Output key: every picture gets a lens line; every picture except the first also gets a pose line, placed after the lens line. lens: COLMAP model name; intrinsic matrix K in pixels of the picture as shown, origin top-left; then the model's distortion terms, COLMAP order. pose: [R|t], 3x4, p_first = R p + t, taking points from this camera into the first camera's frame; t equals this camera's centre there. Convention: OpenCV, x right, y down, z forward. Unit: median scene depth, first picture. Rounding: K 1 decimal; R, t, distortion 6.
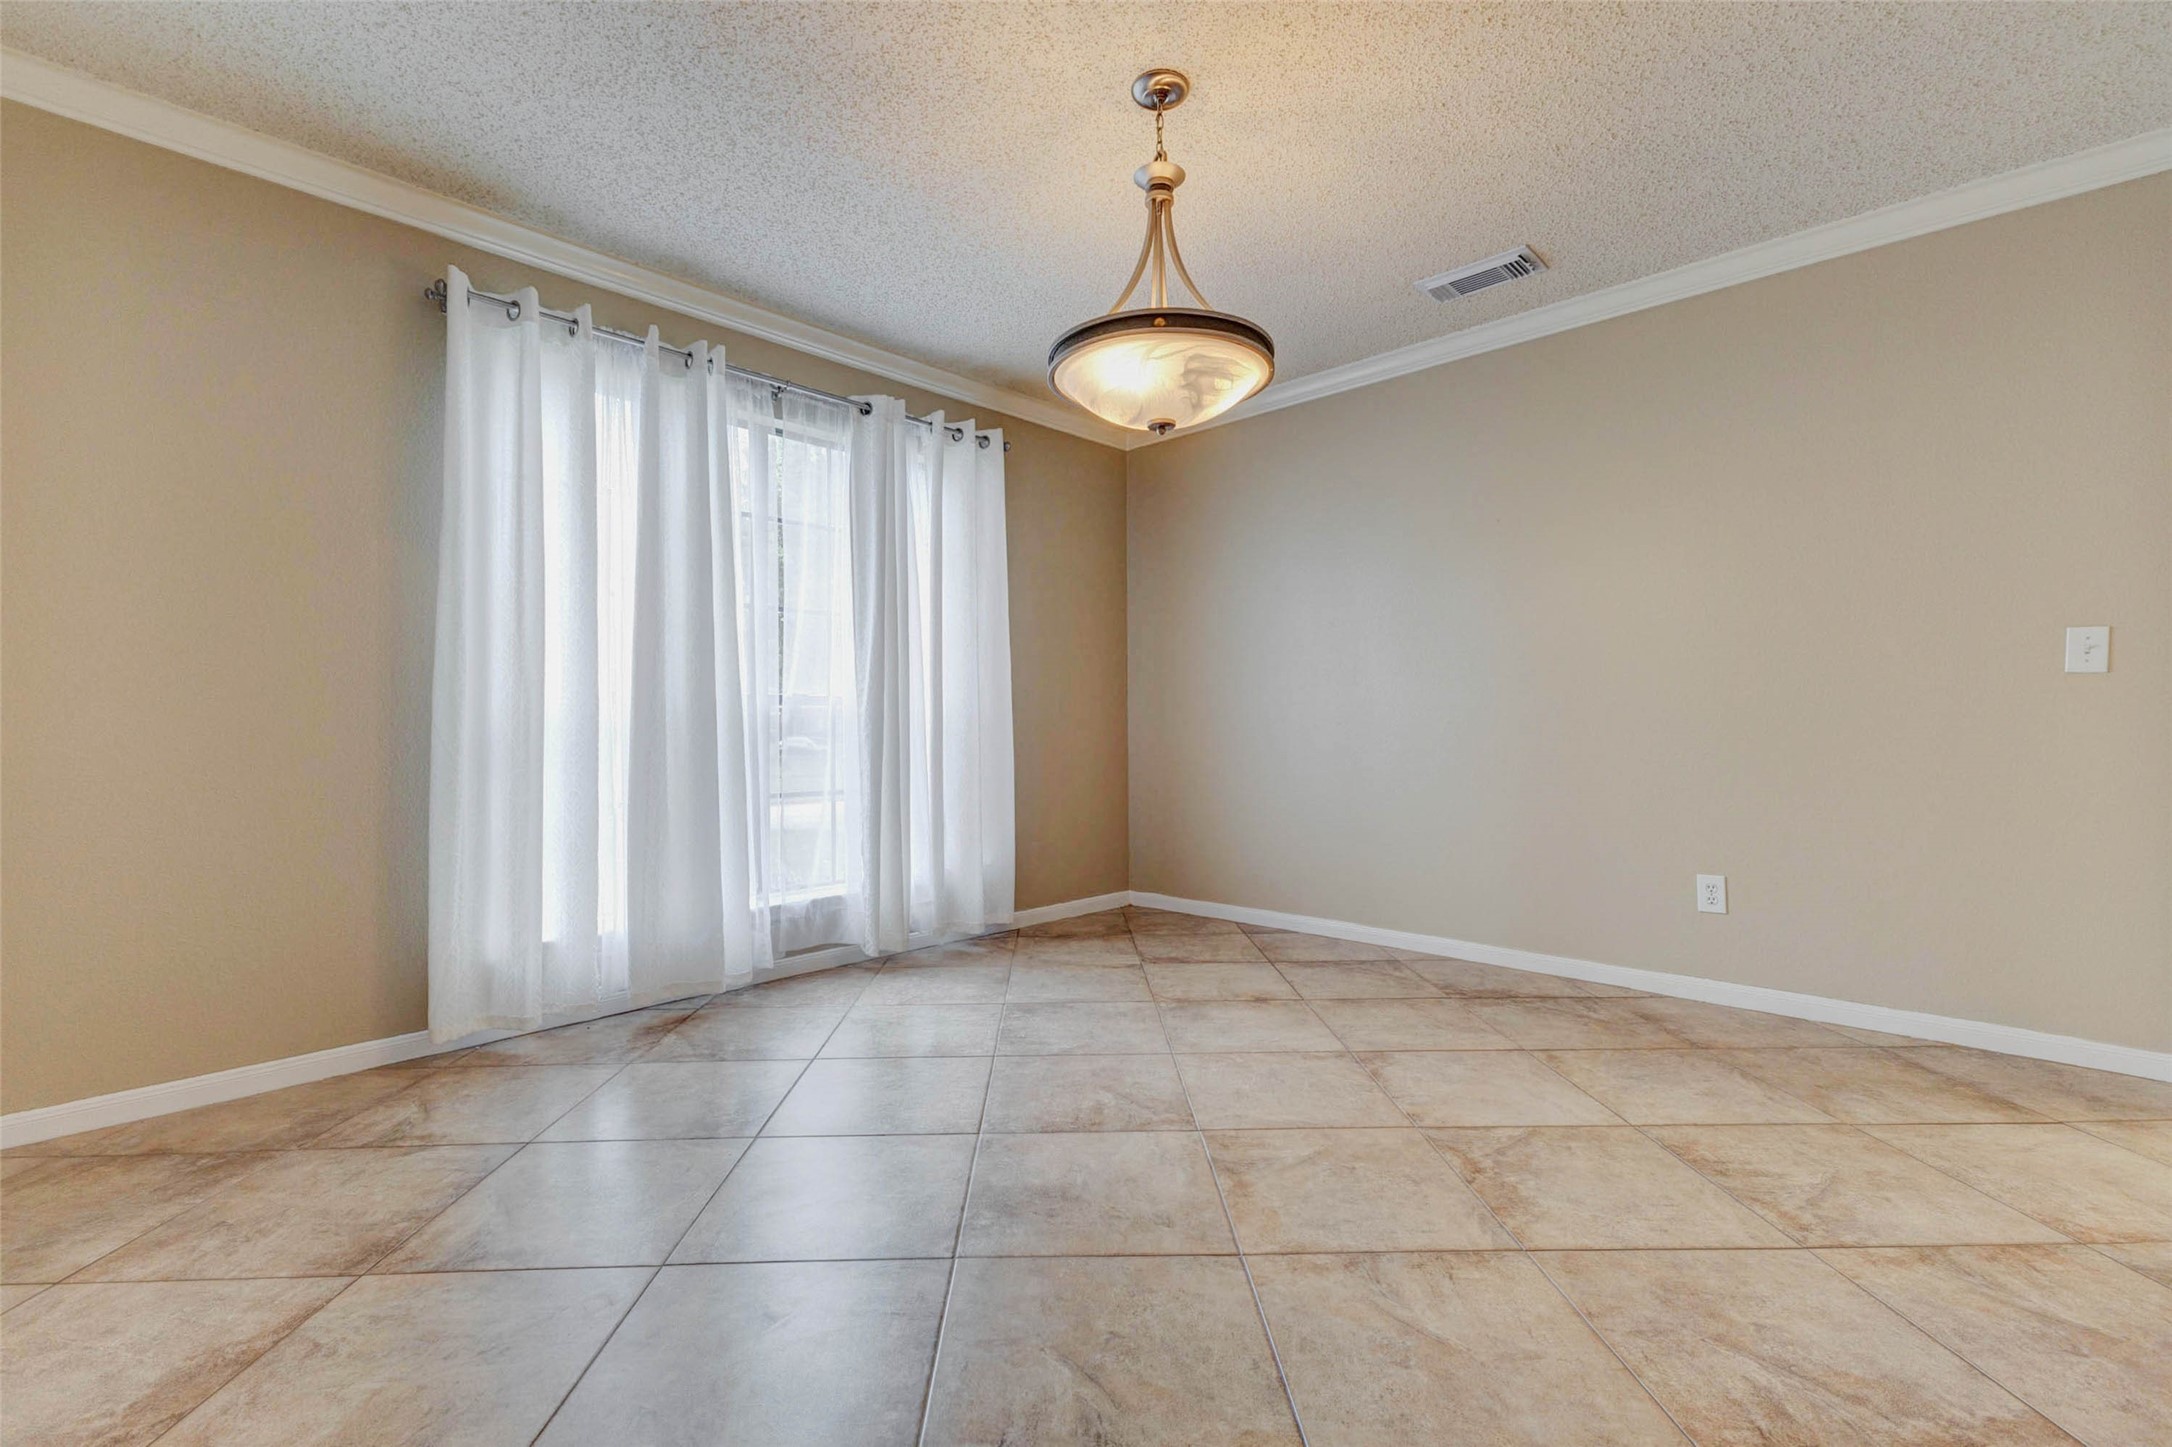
lens RADIAL K [[950.6, 0, 1086.8], [0, 950.6, 726.4], [0, 0, 1]] dist [0.018868, -0.001003]
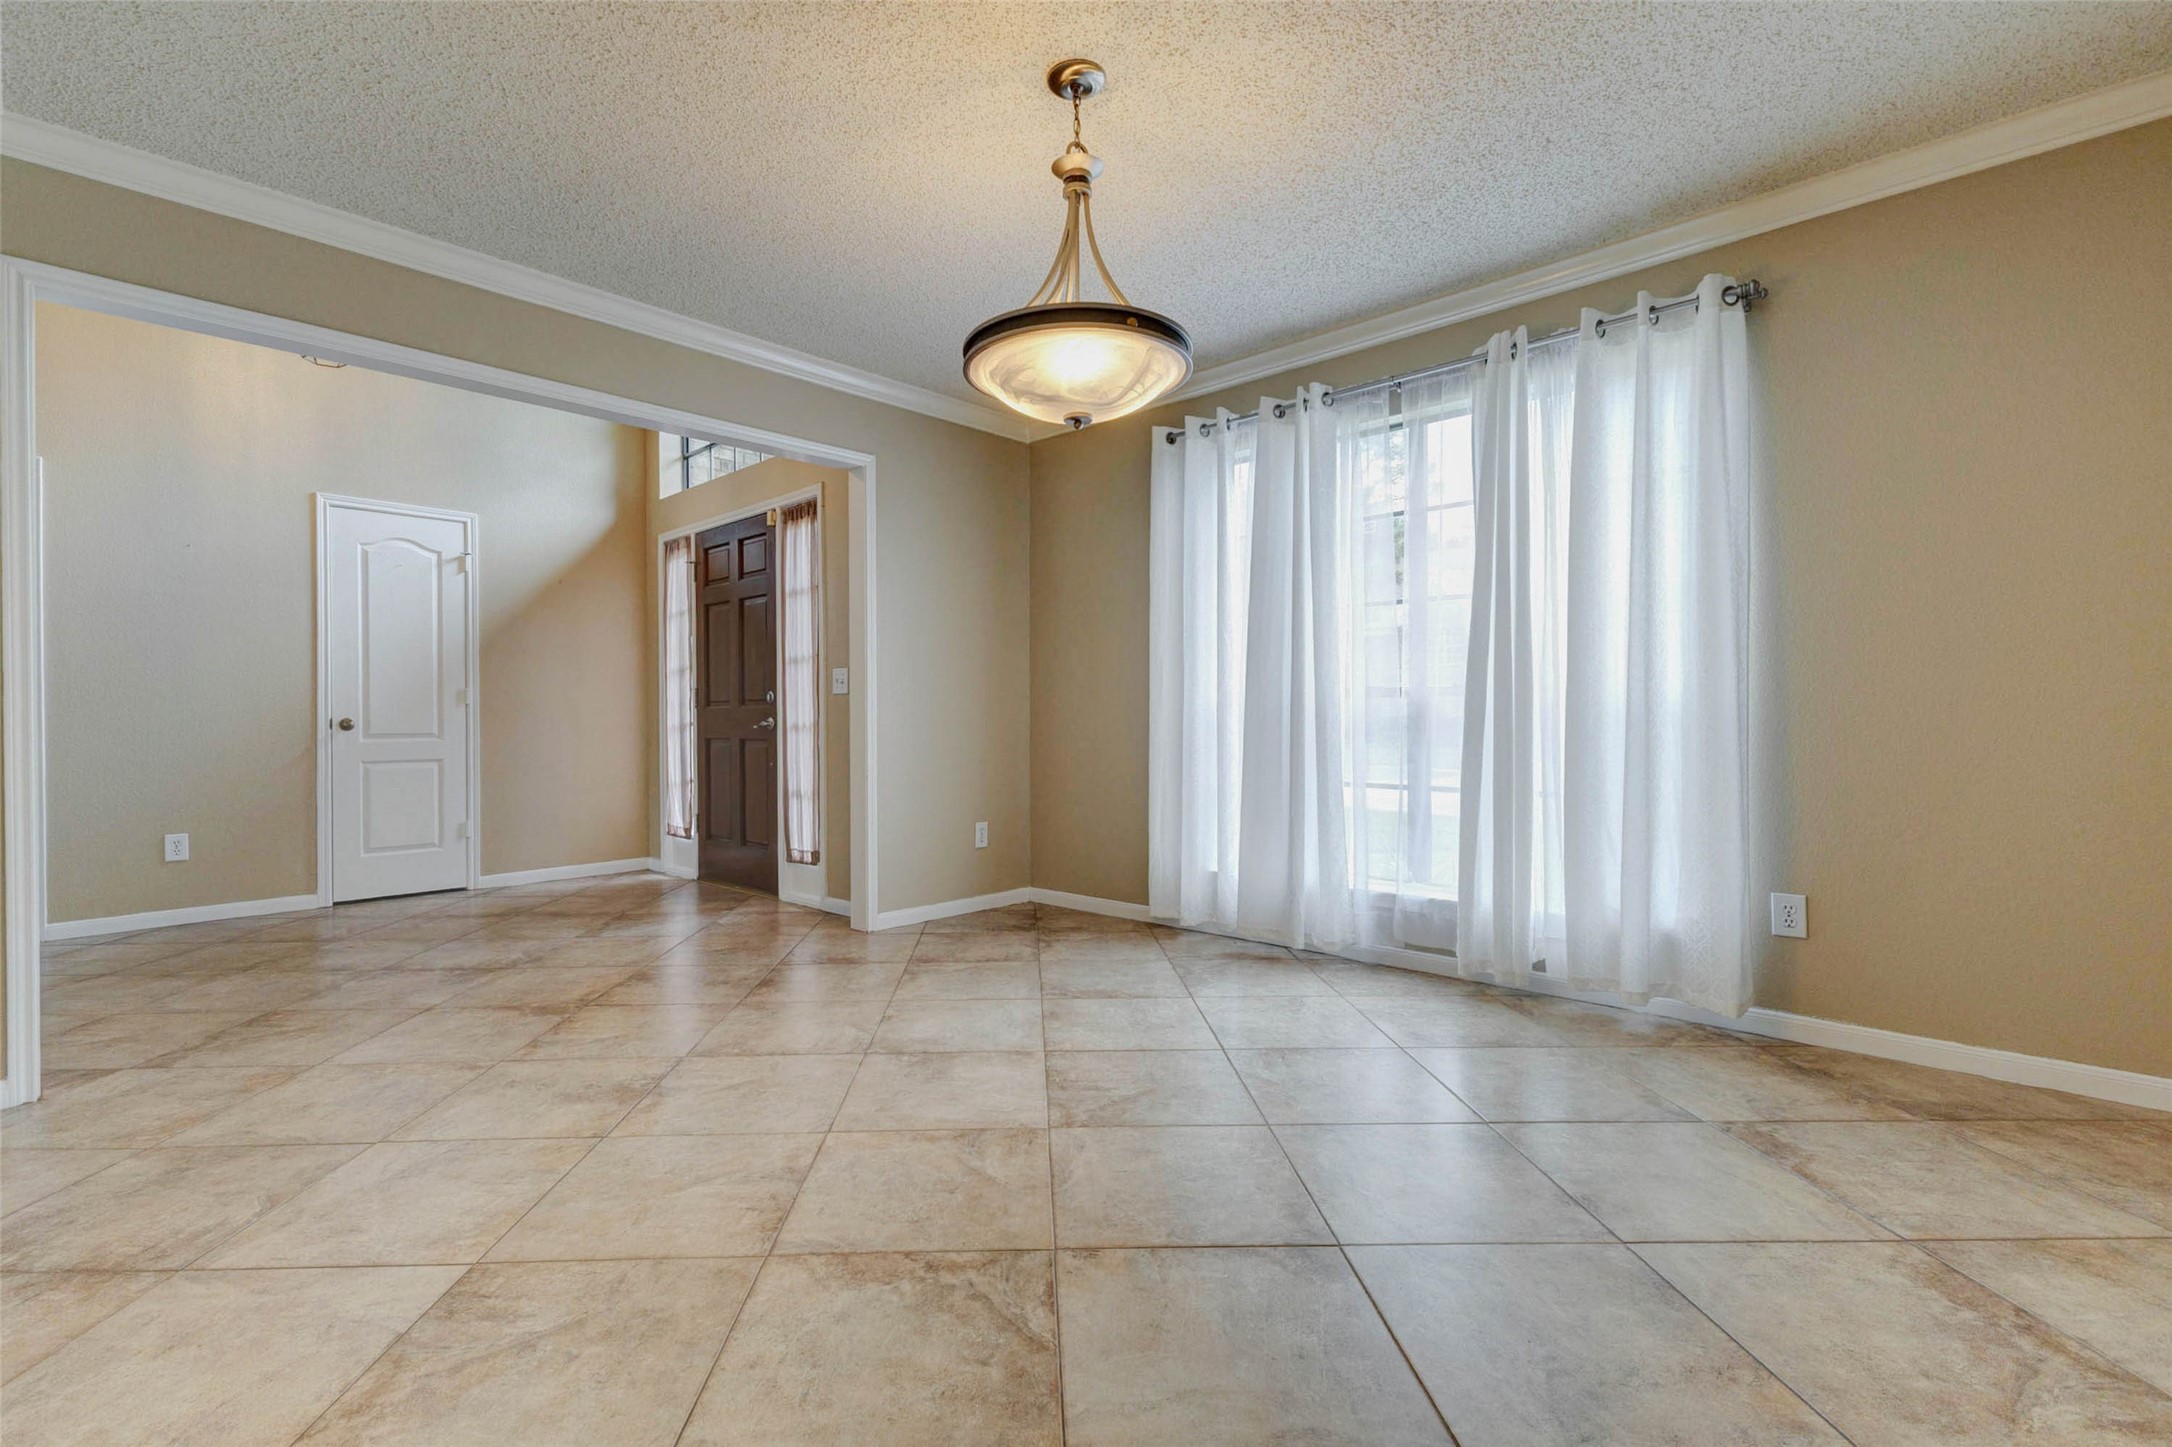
lens RADIAL K [[950.6, 0, 1046.5], [0, 950.6, 729.6], [0, 0, 1]] dist [0.018868, -0.001003]
pose [[-0.010182, 0.013091, -0.999862, 1.104983], [0.002066, 0.999912, 0.013070, -0.007570], [0.999946, -0.001932, -0.010208, 1.000271]]
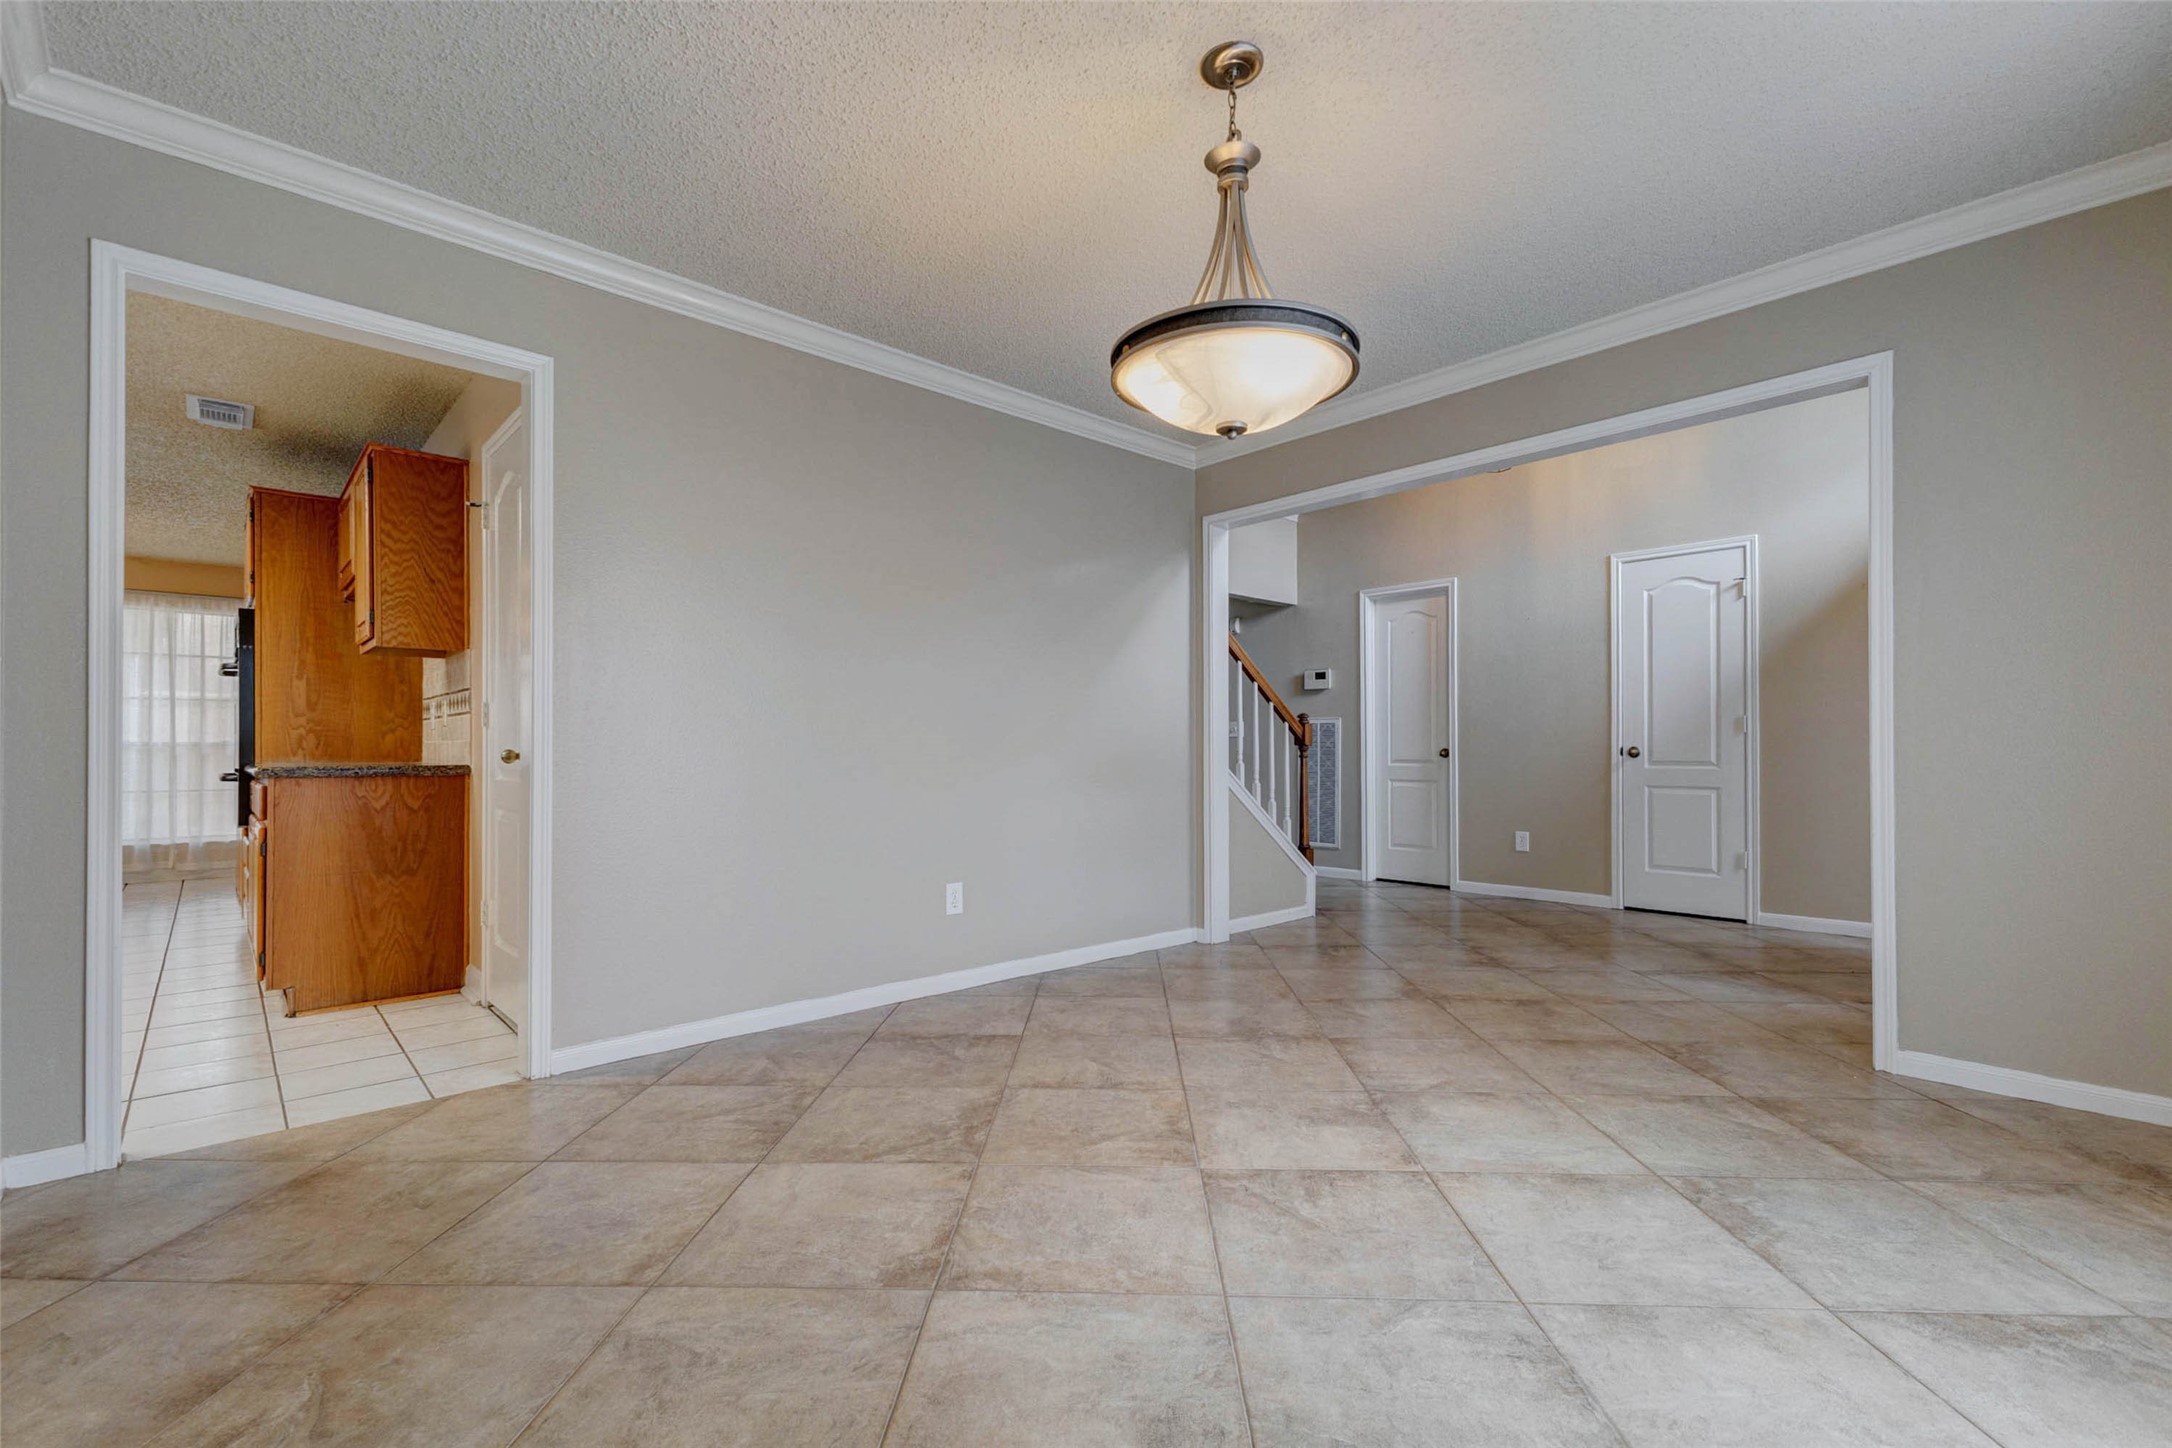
lens RADIAL K [[950.6, 0, 1082.7], [0, 950.6, 726.8], [0, 0, 1]] dist [0.018868, -0.001003]
pose [[-0.997718, 0.008721, 0.066948, 0.166253], [0.007087, 0.999672, -0.024617, -0.008263], [-0.067141, -0.024087, -0.997453, 1.986527]]
